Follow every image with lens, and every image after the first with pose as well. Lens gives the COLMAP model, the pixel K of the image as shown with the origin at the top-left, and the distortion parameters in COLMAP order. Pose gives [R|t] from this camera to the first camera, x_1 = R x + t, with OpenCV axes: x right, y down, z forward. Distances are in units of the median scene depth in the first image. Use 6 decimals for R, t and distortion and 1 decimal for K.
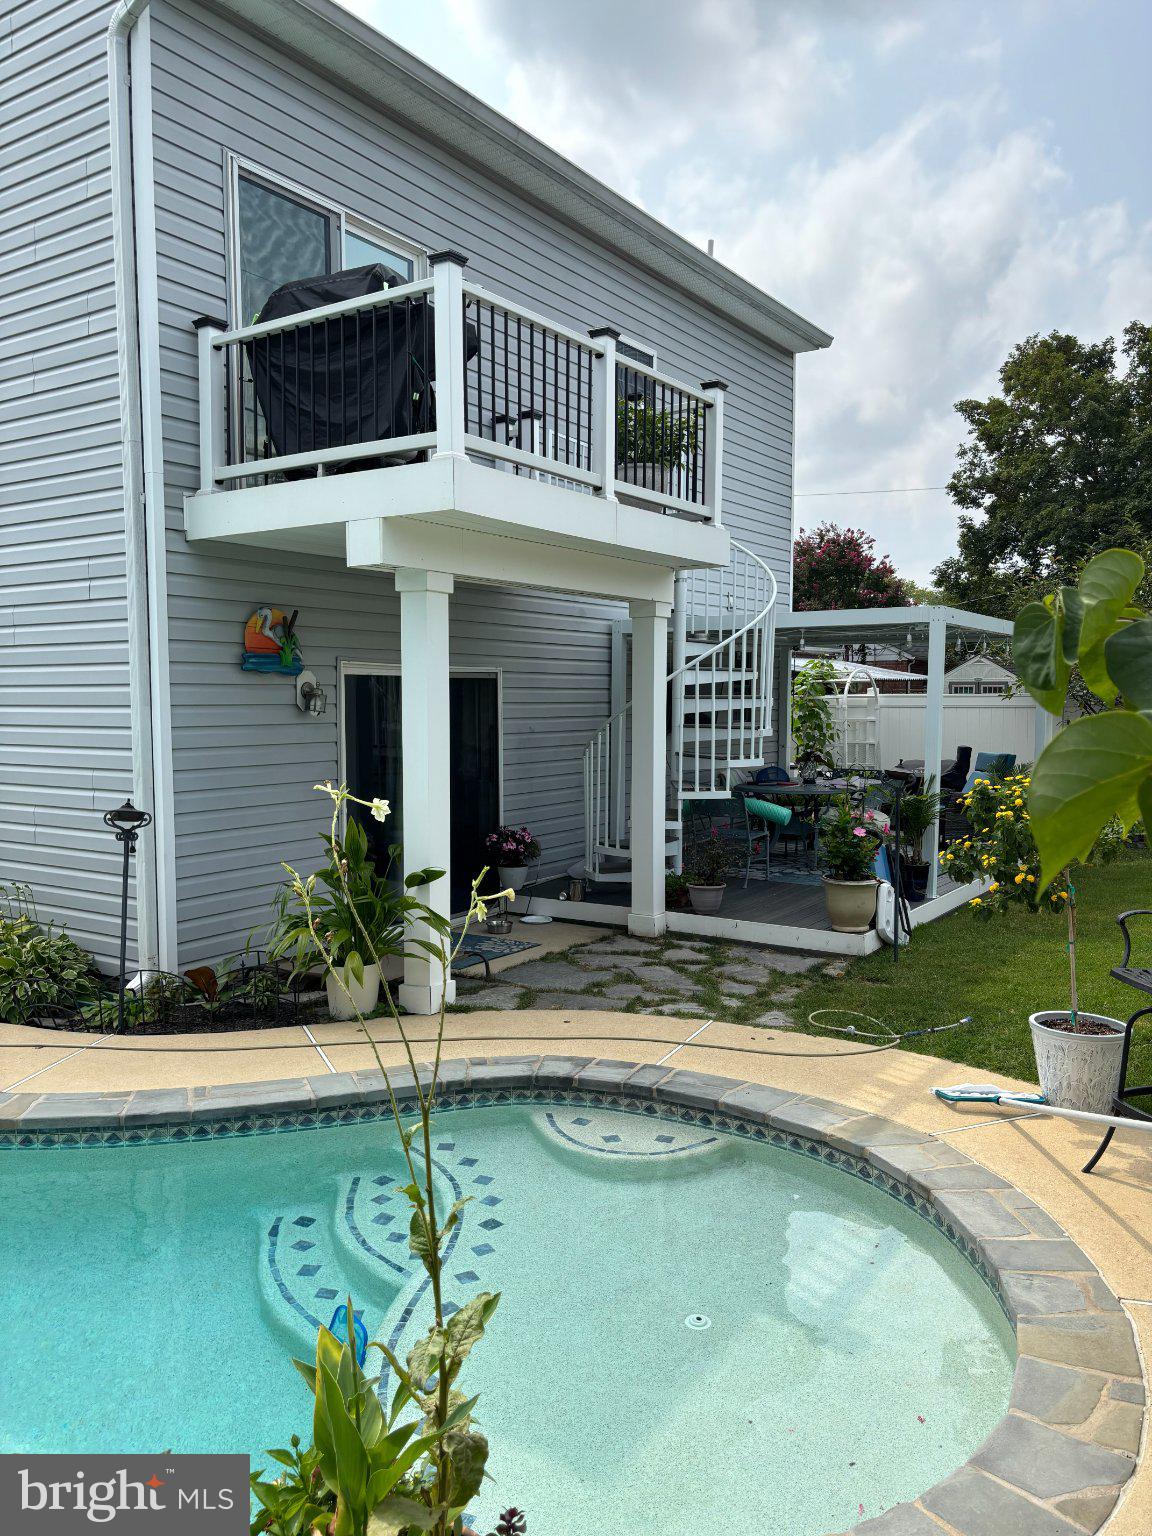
lens RADIAL K [[1164.7, 0, 577.4], [0, 1164.7, 765.6], [0, 0, 1]] dist [0.011575, 0.001118]
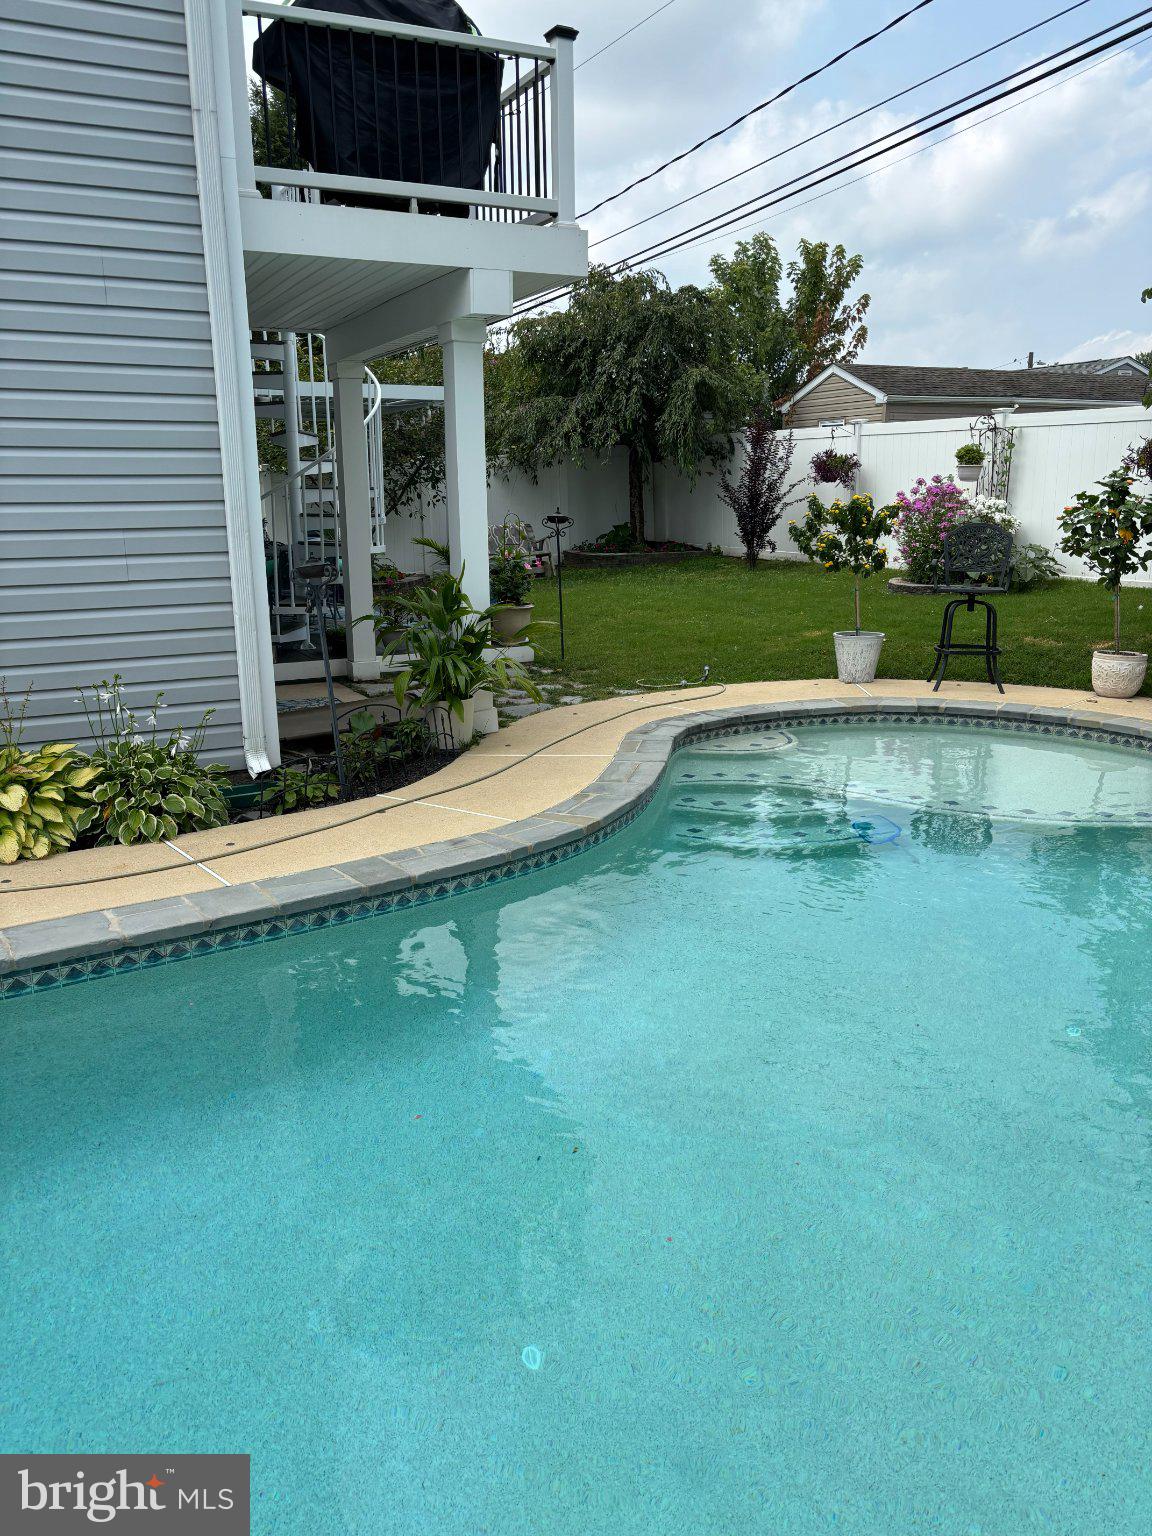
lens RADIAL K [[1164.7, 0, 575.9], [0, 1164.7, 771.4], [0, 0, 1]] dist [0.011575, 0.001118]
pose [[0.501854, -0.185653, 0.844793, -1.073951], [0.081603, 0.982499, 0.167439, 0.063076], [-0.861095, -0.015092, 0.508221, 0.372722]]
